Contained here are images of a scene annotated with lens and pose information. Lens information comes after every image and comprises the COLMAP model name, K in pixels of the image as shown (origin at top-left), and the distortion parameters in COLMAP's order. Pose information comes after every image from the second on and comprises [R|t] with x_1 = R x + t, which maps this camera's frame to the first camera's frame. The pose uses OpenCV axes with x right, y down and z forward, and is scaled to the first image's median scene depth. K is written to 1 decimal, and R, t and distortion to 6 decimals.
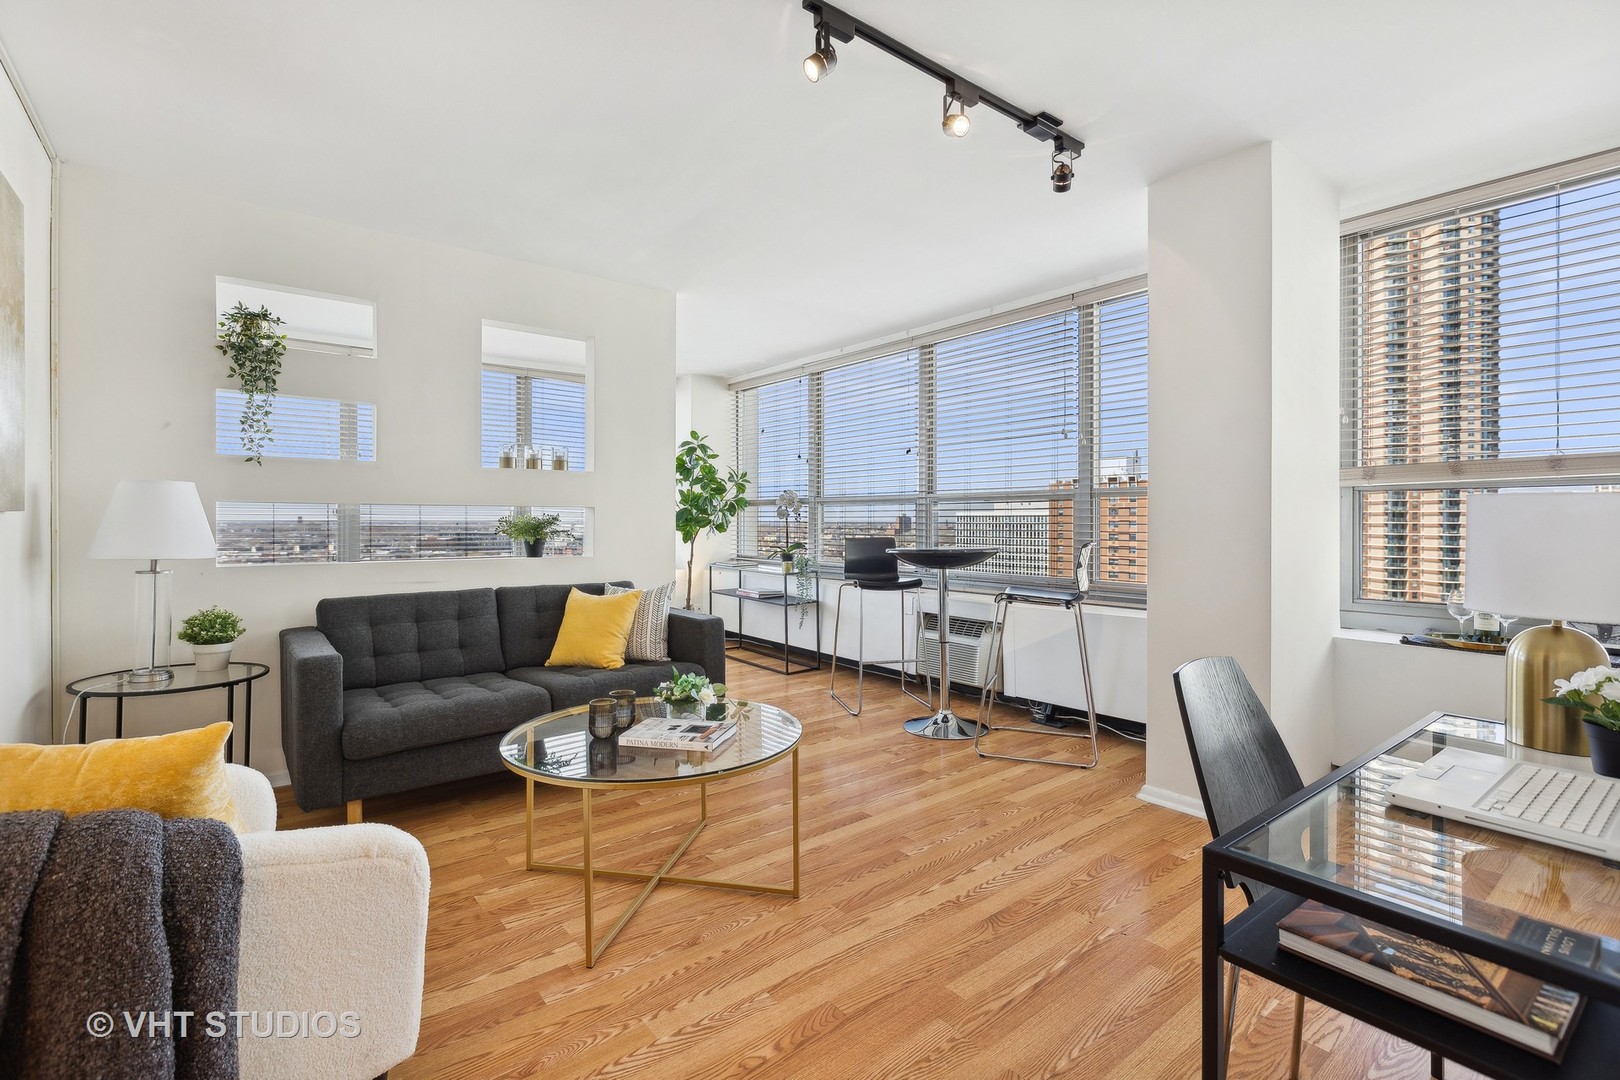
lens RADIAL K [[729.8, 0, 792.9], [0, 729.8, 515.9], [0, 0, 1]] dist [-0.000822, -0.000500]
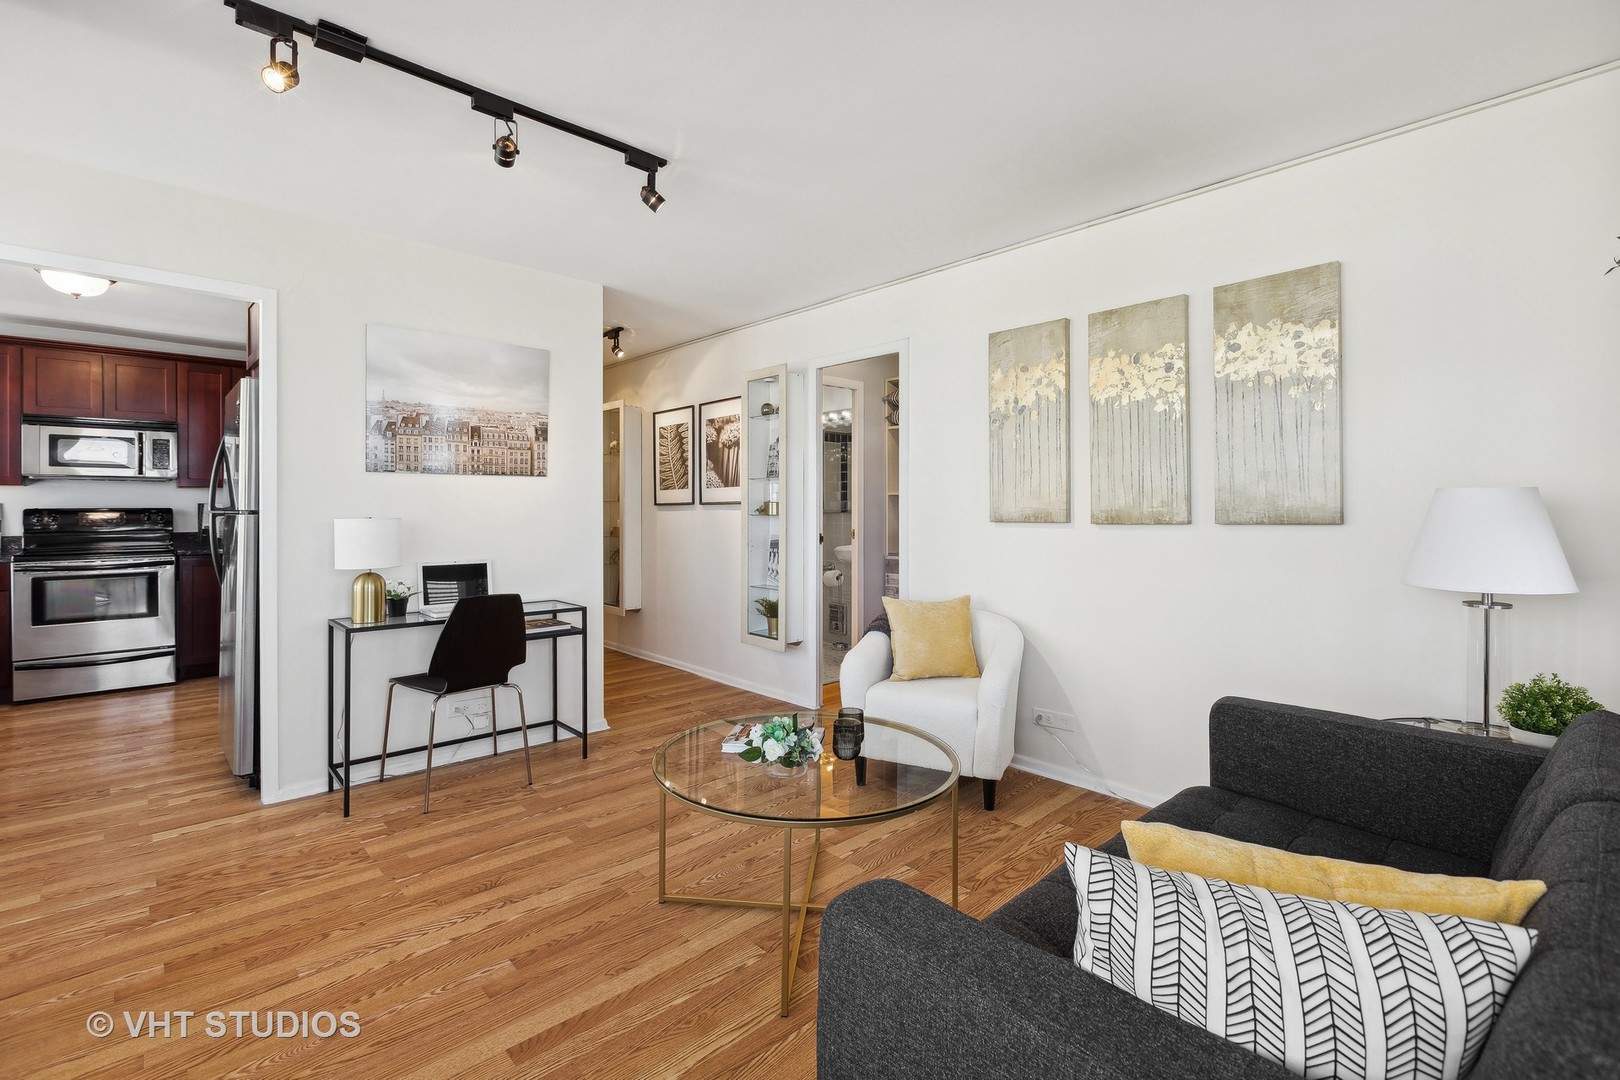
lens RADIAL K [[729.8, 0, 800.6], [0, 729.8, 510.6], [0, 0, 1]] dist [-0.000822, -0.000500]
pose [[-0.995171, 0.004205, -0.098071, -0.043852], [0.004784, 0.999973, -0.005661, -0.010705], [0.098045, -0.006103, -0.995163, 0.988458]]
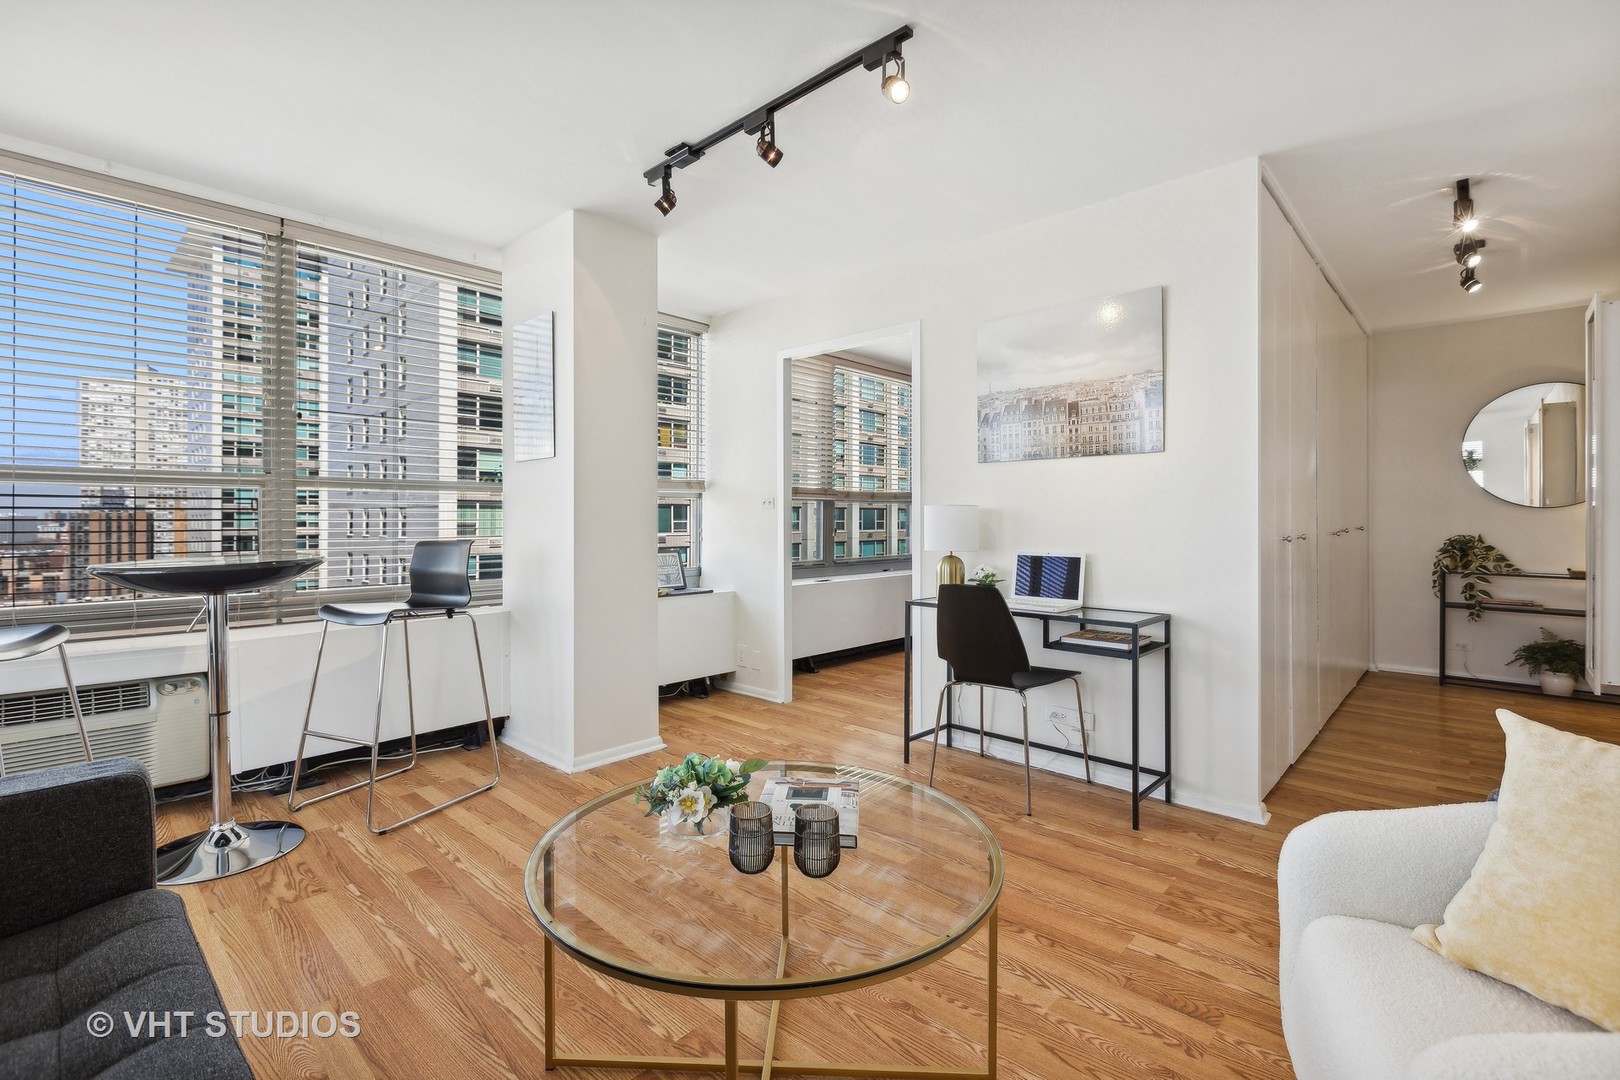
lens RADIAL K [[729.8, 0, 804.5], [0, 729.8, 515.7], [0, 0, 1]] dist [-0.000822, -0.000500]
pose [[-0.164311, 0.006366, 0.986388, -0.414787], [-0.008354, 0.999934, -0.007845, 0.008307], [-0.986373, -0.009529, -0.164247, 0.543886]]
